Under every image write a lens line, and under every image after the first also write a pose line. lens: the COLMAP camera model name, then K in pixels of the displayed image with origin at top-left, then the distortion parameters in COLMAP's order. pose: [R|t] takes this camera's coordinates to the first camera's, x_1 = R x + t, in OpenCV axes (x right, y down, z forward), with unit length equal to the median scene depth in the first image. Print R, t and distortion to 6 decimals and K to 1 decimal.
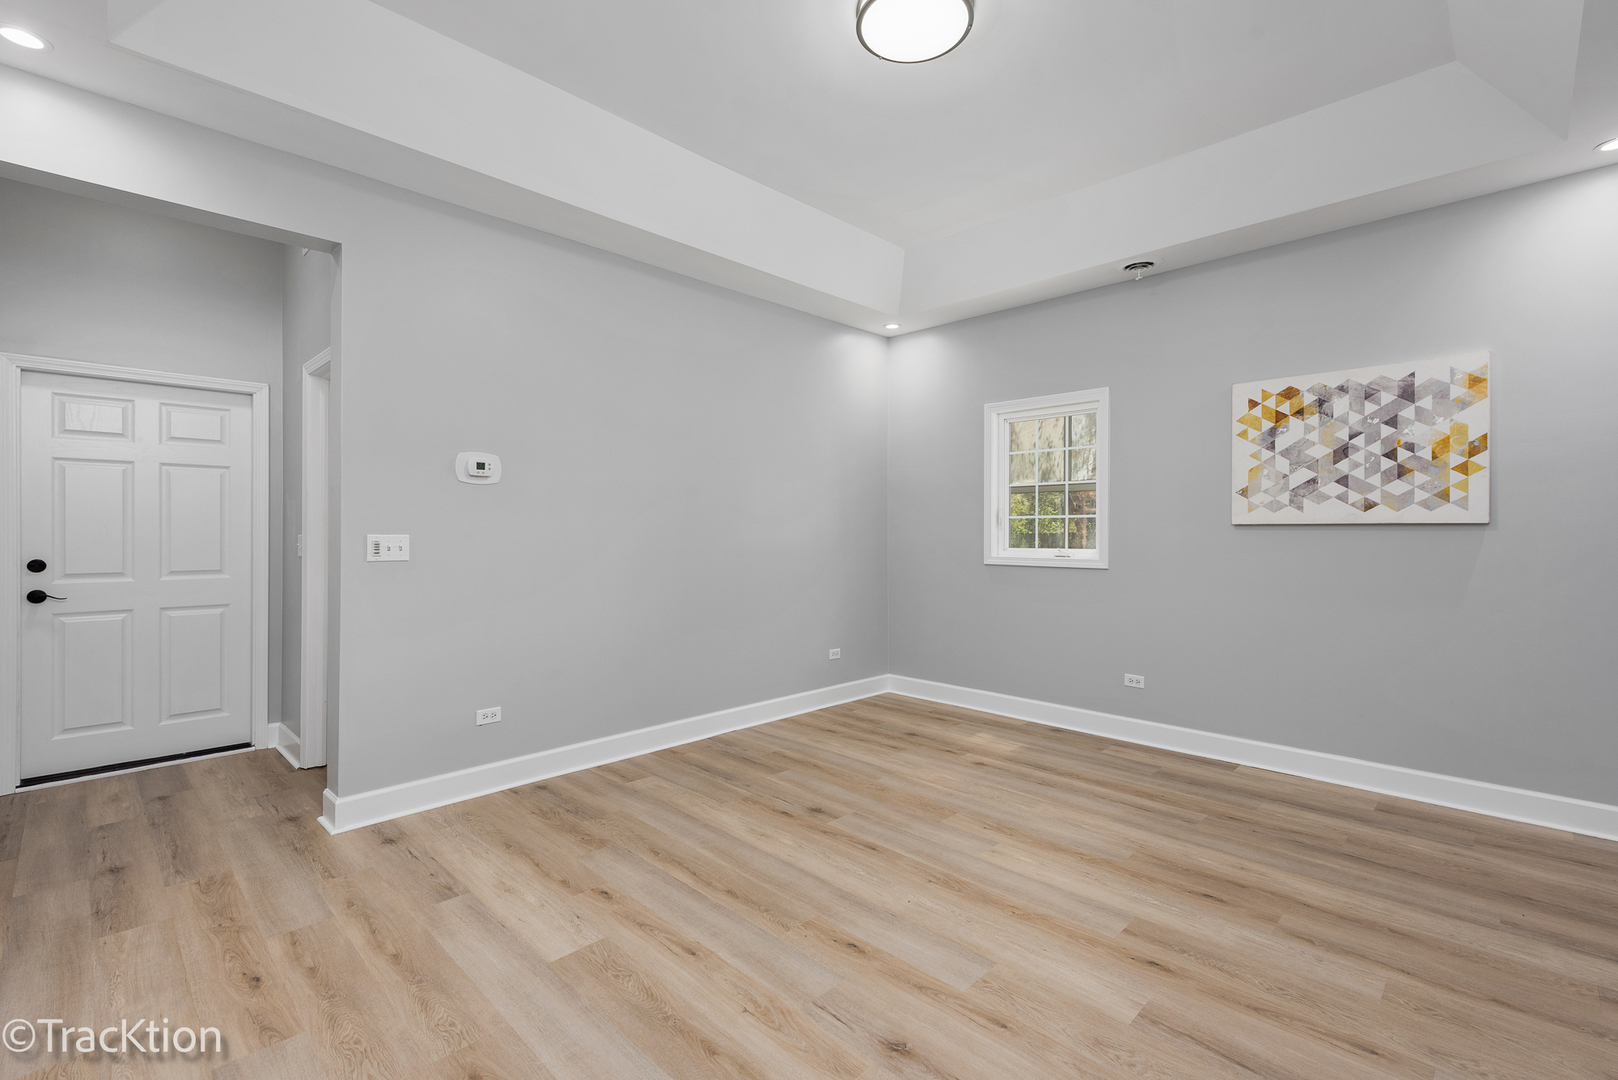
lens RADIAL K [[719.2, 0, 823.2], [0, 719.2, 538.1], [0, 0, 1]] dist [0.011084, -0.001199]
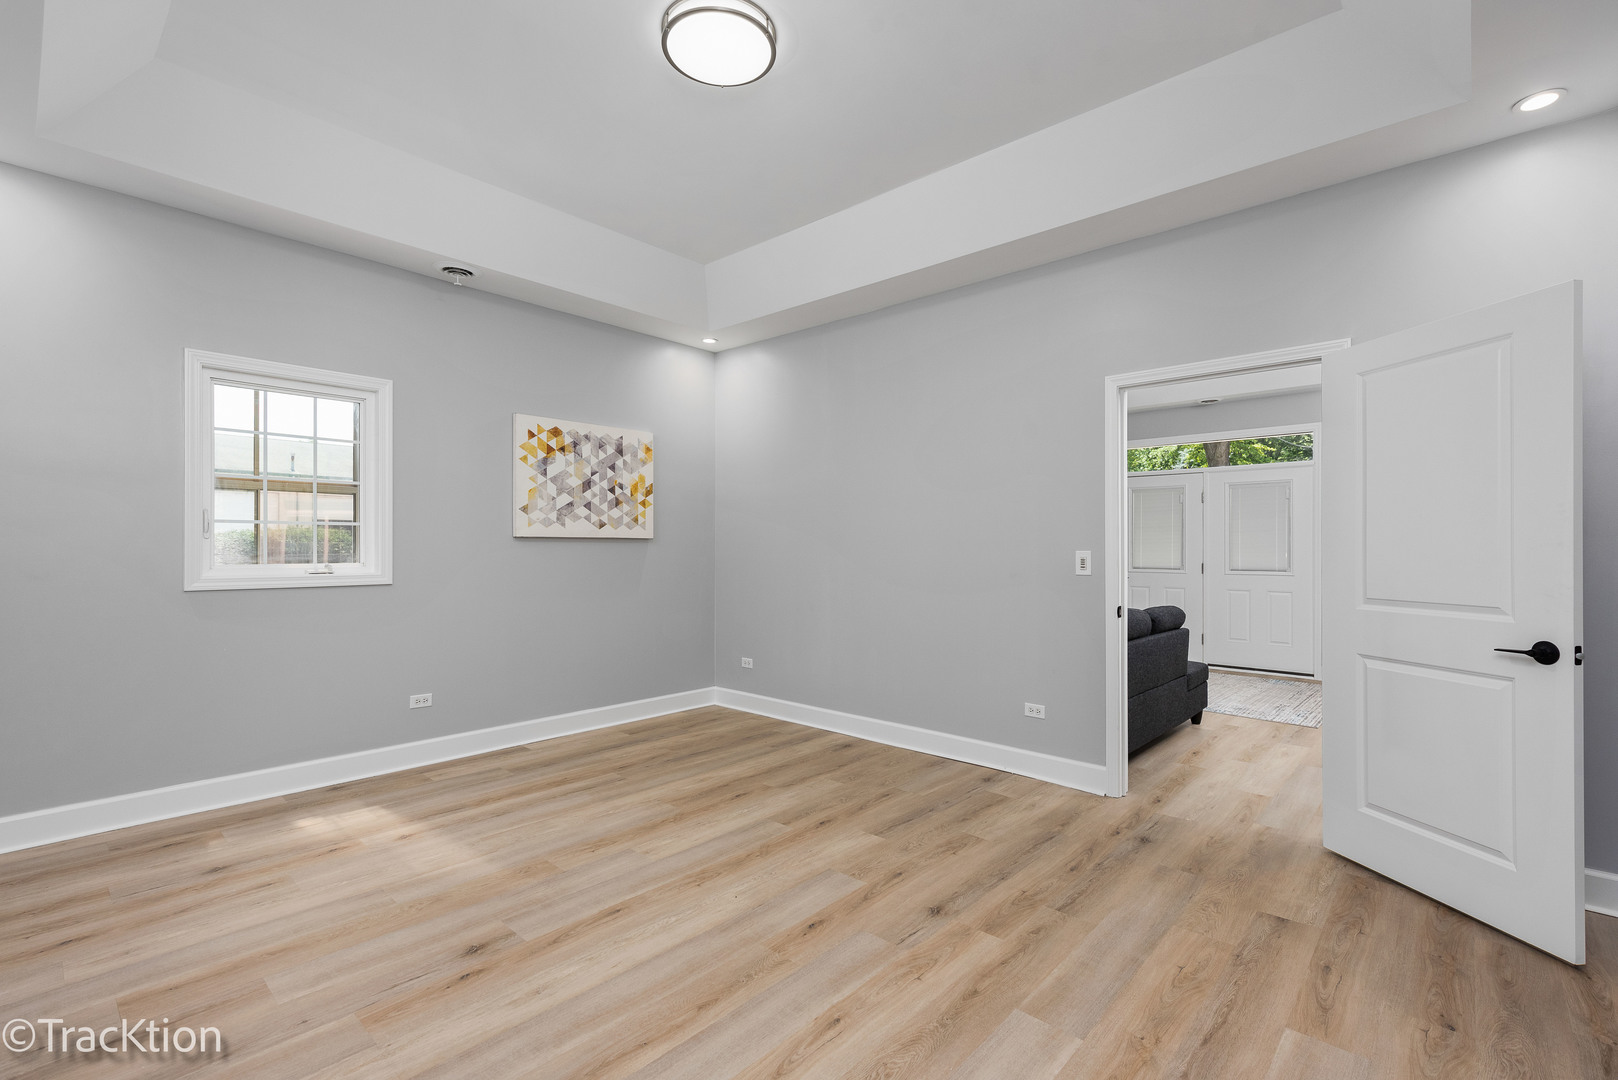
lens RADIAL K [[719.2, 0, 801.4], [0, 719.2, 549.0], [0, 0, 1]] dist [0.011084, -0.001199]
pose [[-0.028388, -0.007466, 0.999569, -0.695852], [0.004135, 0.999963, 0.007587, -0.007459], [-0.999588, 0.004348, -0.028356, 0.698273]]
